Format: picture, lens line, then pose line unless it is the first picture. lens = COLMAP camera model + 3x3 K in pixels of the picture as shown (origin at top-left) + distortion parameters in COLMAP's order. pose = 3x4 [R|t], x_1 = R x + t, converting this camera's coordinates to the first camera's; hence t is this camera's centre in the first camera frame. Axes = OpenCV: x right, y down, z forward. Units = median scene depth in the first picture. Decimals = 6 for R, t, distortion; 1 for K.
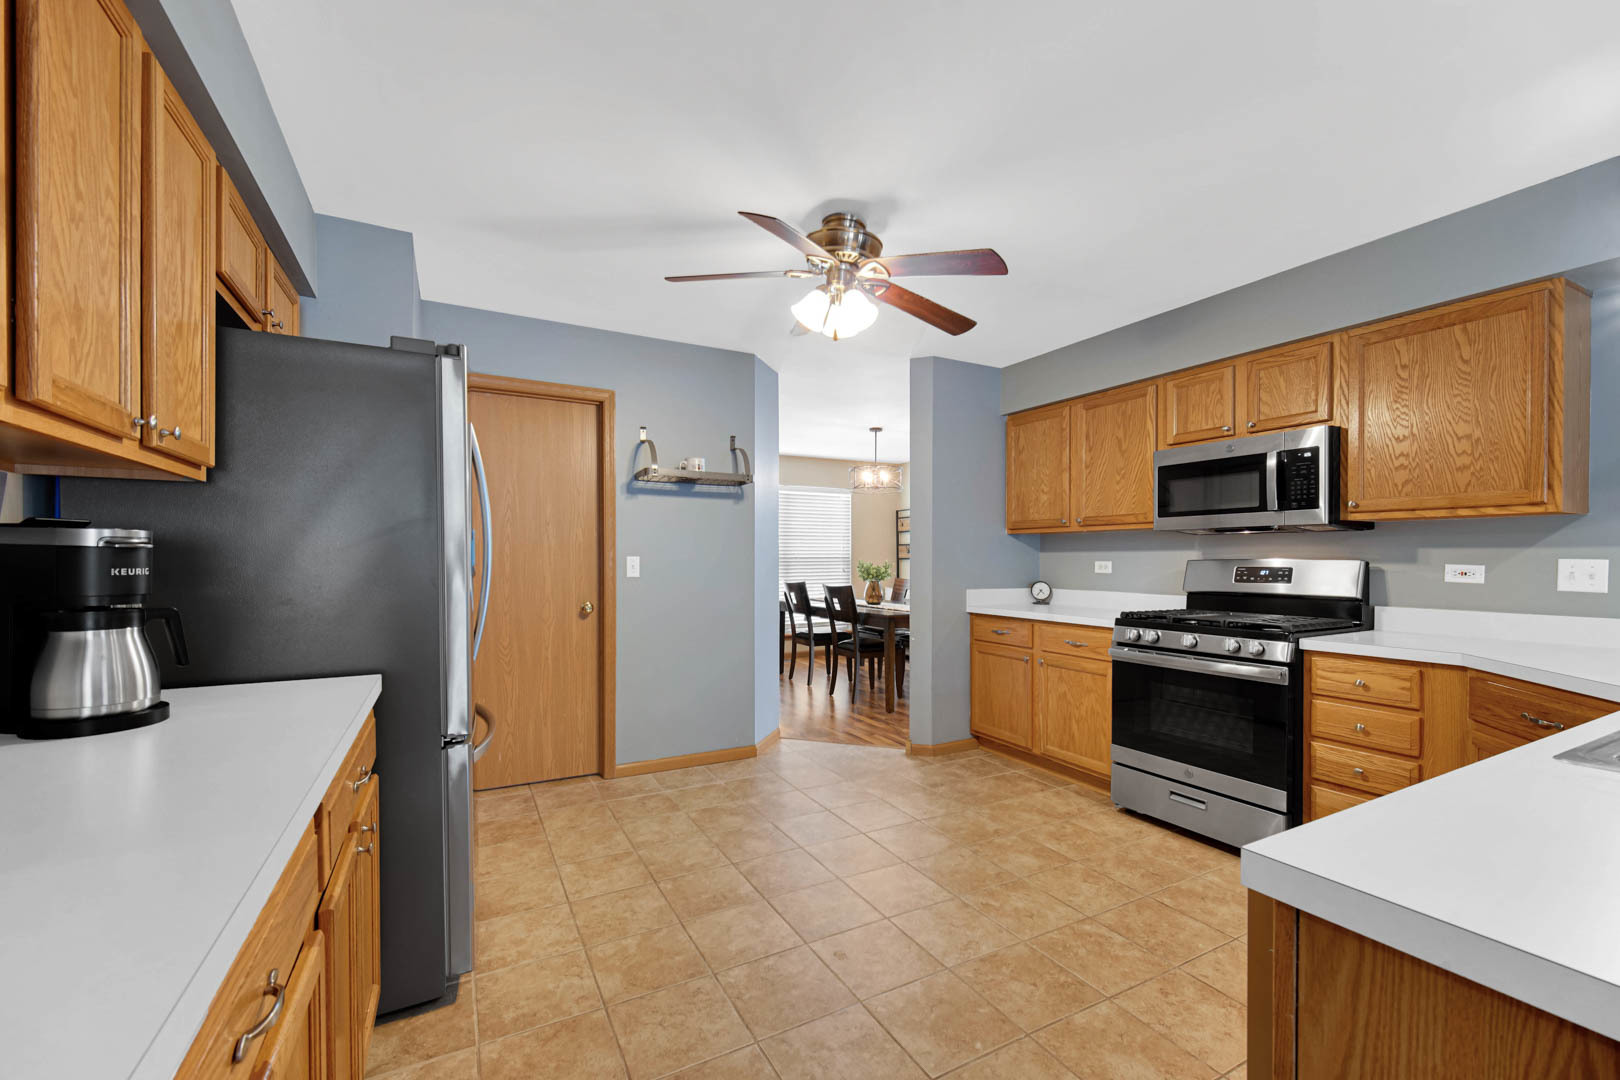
lens RADIAL K [[656.4, 0, 811.5], [0, 656.4, 562.3], [0, 0, 1]] dist [-0.001794, -0.000171]
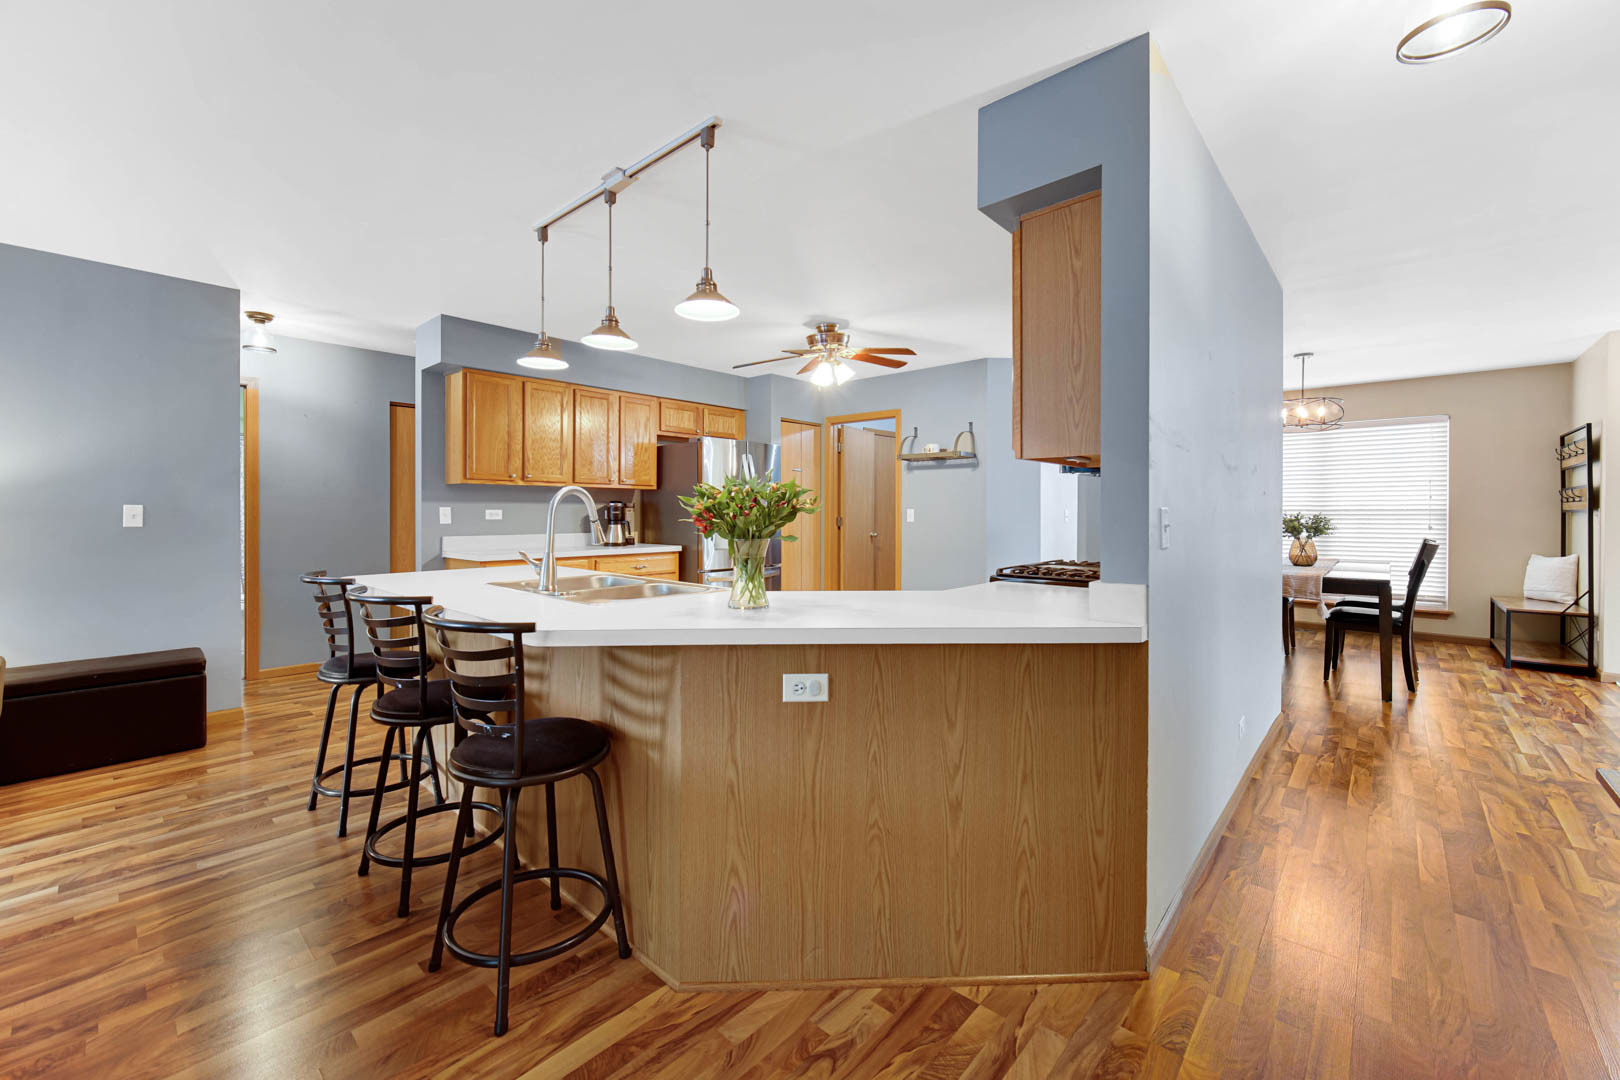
lens RADIAL K [[648.8, 0, 809.9], [0, 648.8, 552.4], [0, 0, 1]] dist [-0.000731, 0.000351]
pose [[0.335586, 0.058079, -0.940217, 1.522481], [-0.006571, 0.998218, 0.059317, 0.006388], [0.941987, -0.013728, 0.335370, 0.295207]]
